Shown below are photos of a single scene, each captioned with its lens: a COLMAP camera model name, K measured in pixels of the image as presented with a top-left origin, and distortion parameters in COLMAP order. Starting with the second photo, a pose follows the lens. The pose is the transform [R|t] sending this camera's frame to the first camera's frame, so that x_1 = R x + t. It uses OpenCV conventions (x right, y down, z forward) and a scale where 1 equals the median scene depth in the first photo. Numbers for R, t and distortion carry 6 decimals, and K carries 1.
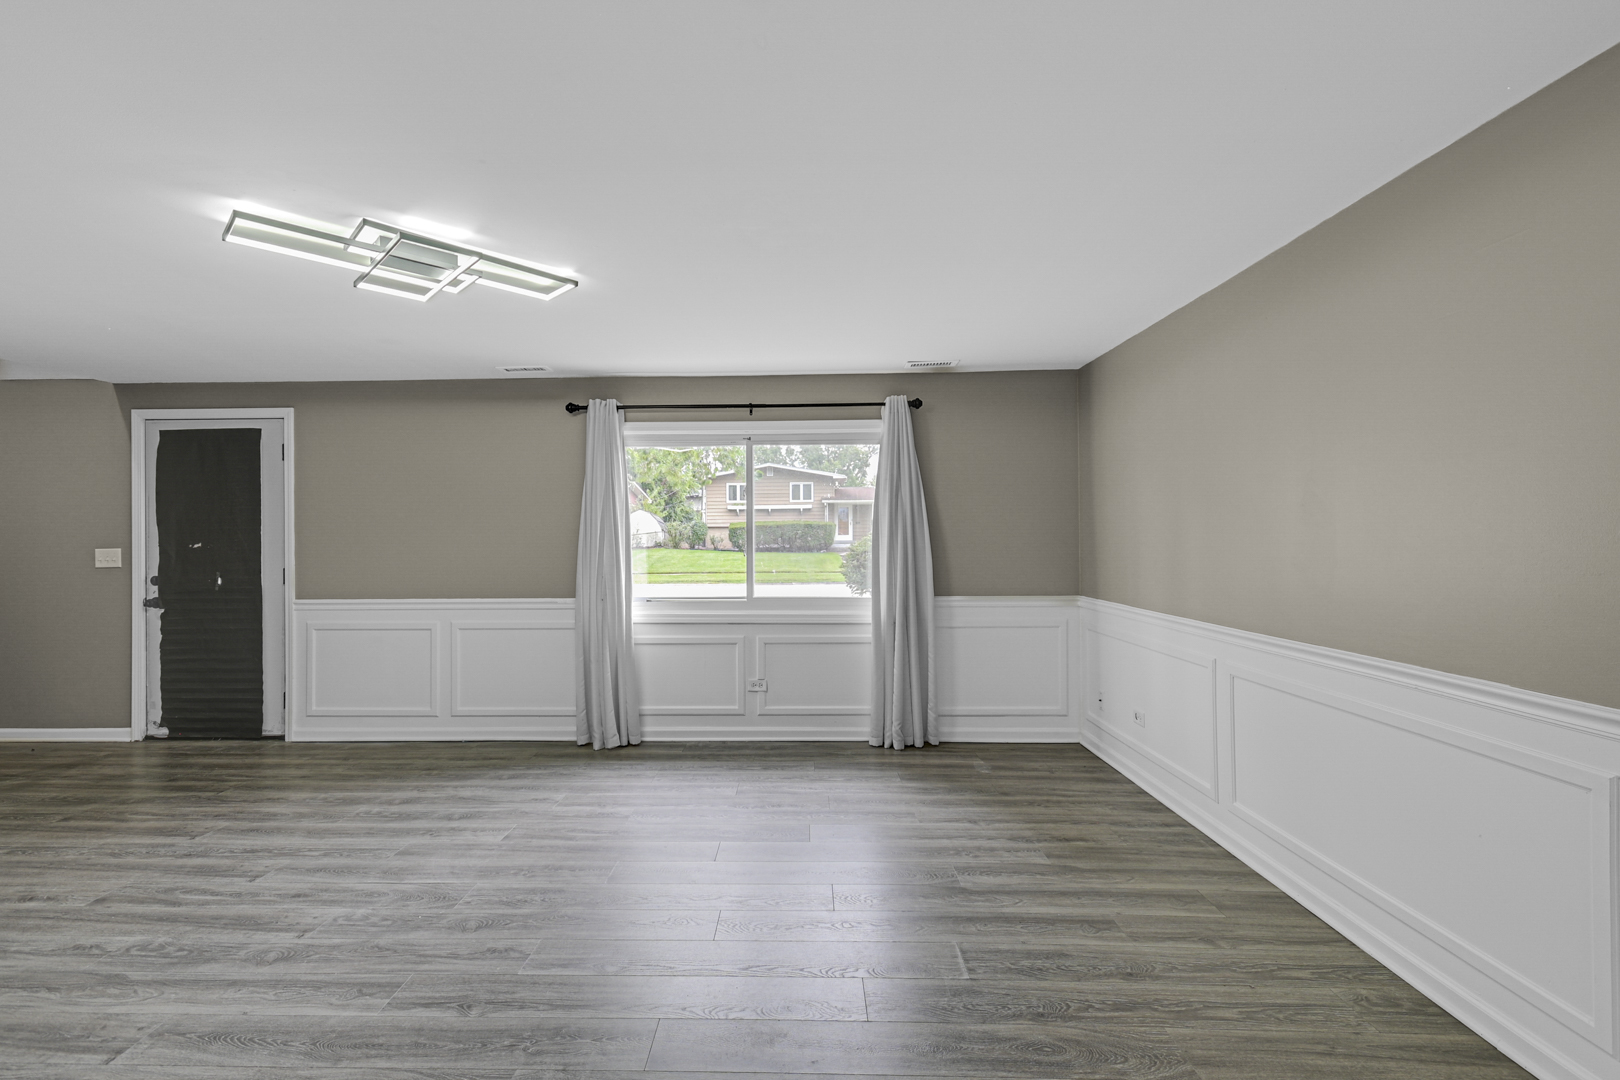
lens RADIAL K [[715.7, 0, 808.7], [0, 715.7, 540.6], [0, 0, 1]] dist [0.000291, -0.000562]
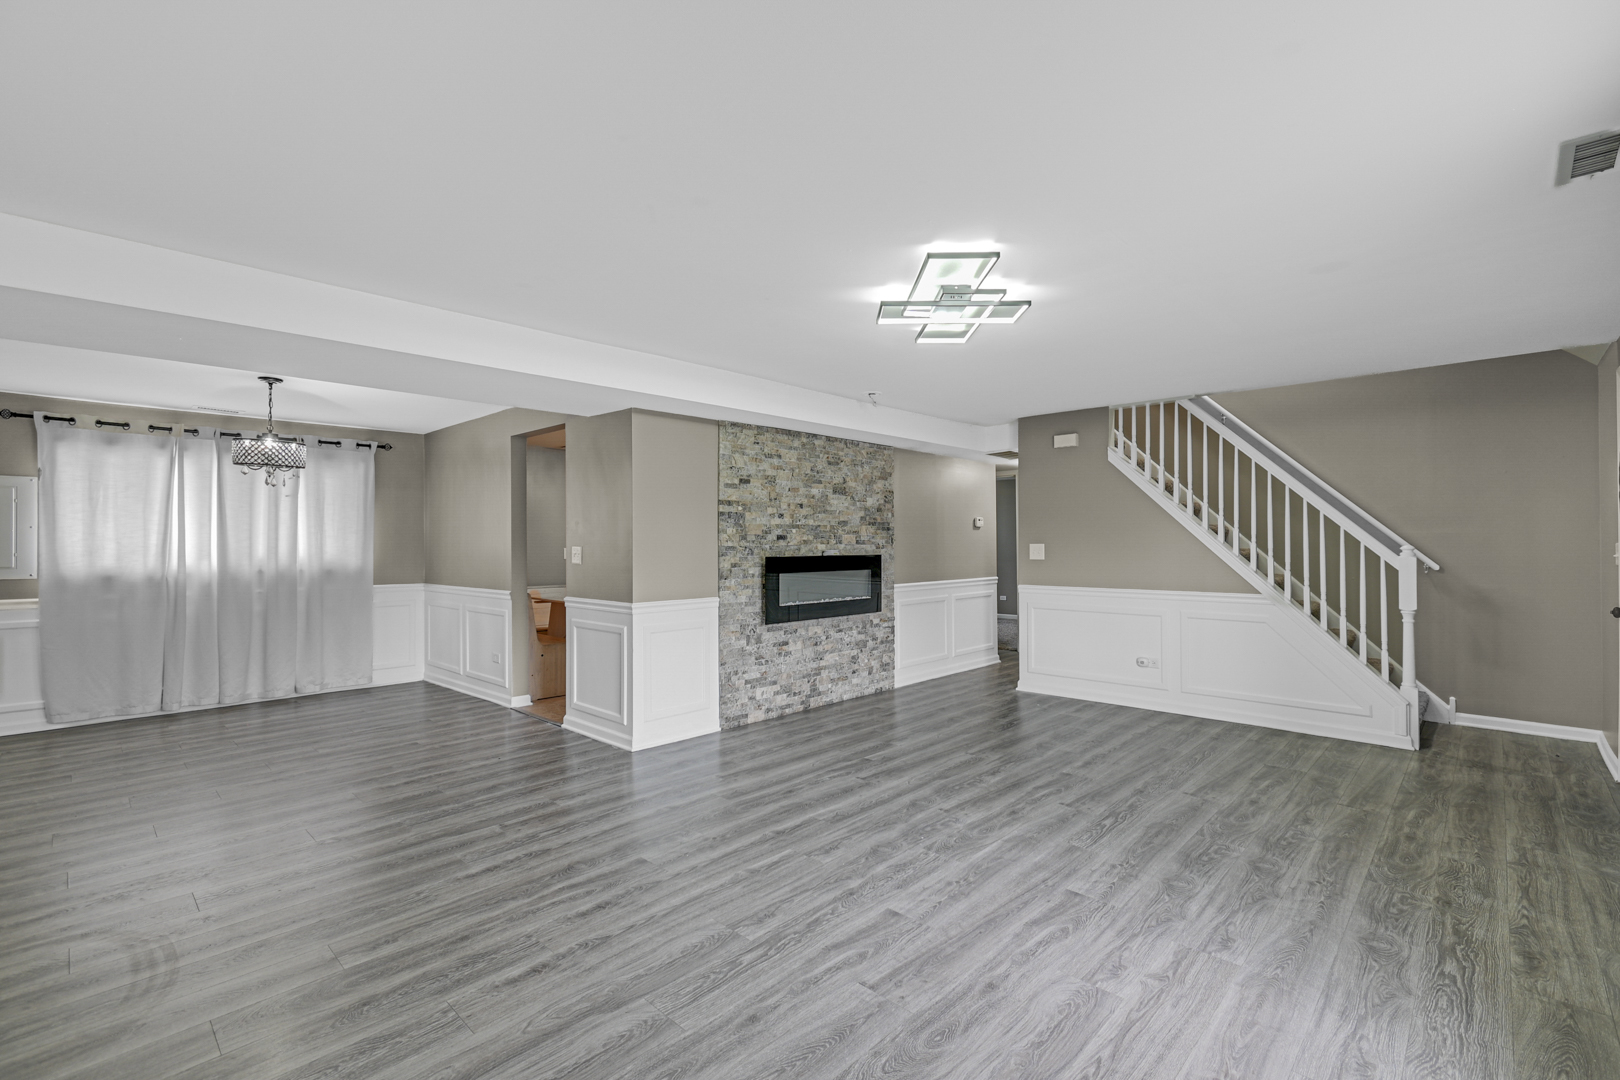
lens RADIAL K [[715.7, 0, 811.6], [0, 715.7, 537.6], [0, 0, 1]] dist [0.000291, -0.000562]
pose [[-0.691056, 0.002929, -0.722795, 0.434797], [0.006674, 0.999975, -0.002329, 0.001916], [0.722770, -0.006434, -0.691059, 1.517888]]
